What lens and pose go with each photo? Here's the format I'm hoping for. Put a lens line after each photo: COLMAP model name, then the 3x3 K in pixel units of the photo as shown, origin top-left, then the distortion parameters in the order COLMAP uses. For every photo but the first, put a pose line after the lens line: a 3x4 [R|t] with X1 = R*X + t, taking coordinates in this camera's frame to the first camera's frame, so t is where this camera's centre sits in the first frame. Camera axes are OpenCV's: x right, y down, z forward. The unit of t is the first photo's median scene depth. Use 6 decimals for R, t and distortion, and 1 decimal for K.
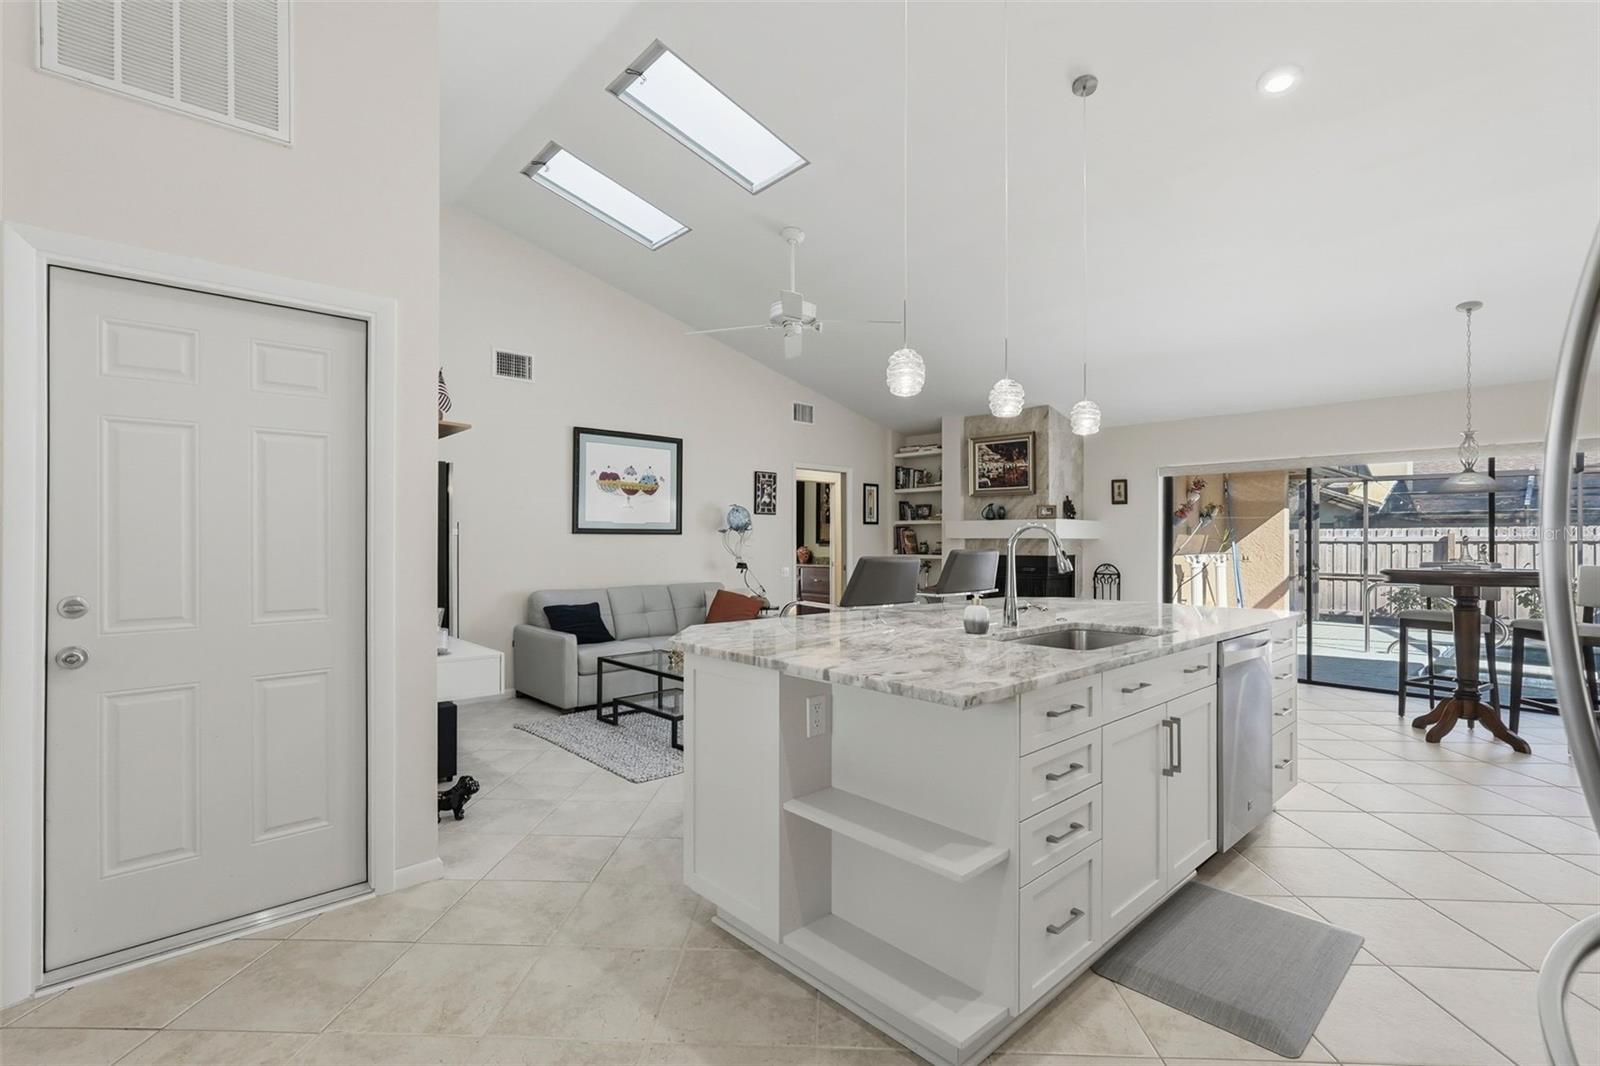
lens RADIAL K [[727.0, 0, 793.1], [0, 727.0, 536.7], [0, 0, 1]] dist [-0.006633, 0.003478]
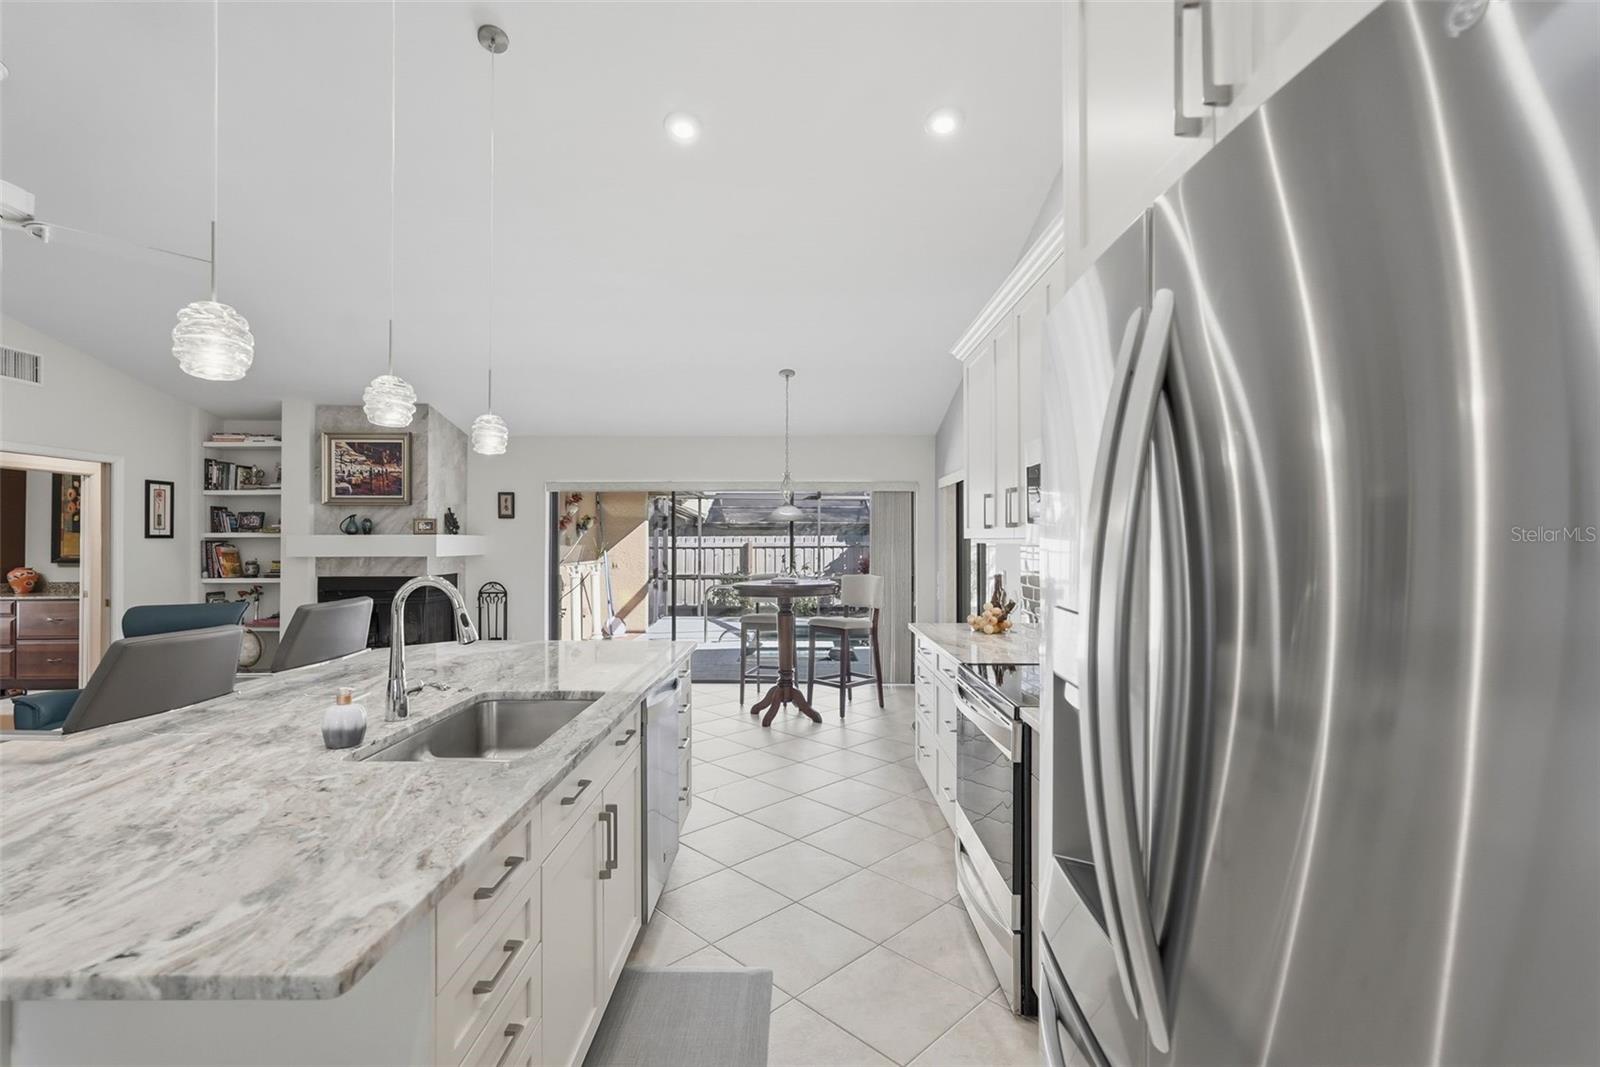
lens RADIAL K [[727.0, 0, 803.0], [0, 727.0, 527.2], [0, 0, 1]] dist [-0.006633, 0.003478]
pose [[0.676721, 0.007906, 0.736197, 0.013851], [0.002616, 0.999910, -0.013142, -0.019626], [-0.736235, 0.010819, 0.676640, 0.073955]]
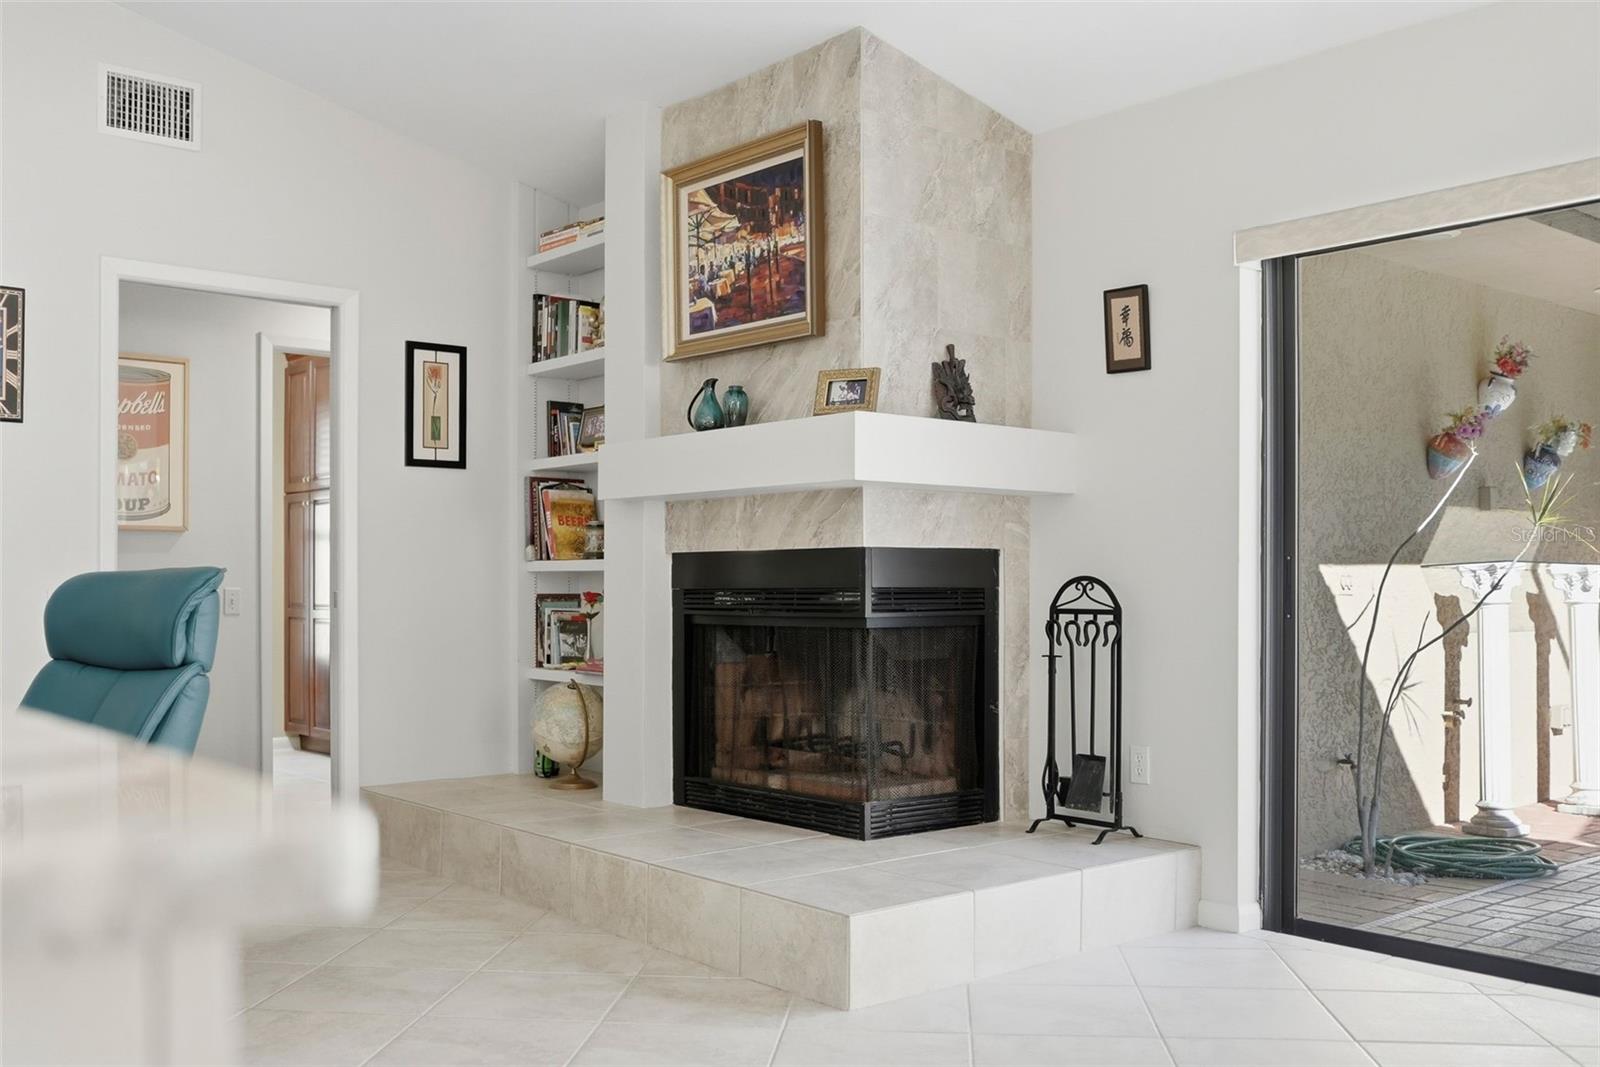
lens RADIAL K [[1507.6, 0, 768.7], [0, 1507.6, 578.9], [0, 0, 1]] dist [-0.041874, 0.000000]
pose [[0.998408, -0.003392, -0.056297, 0.341756], [0.003446, 0.999994, 0.000863, 0.037967], [0.056293, -0.001056, 0.998414, 0.391319]]
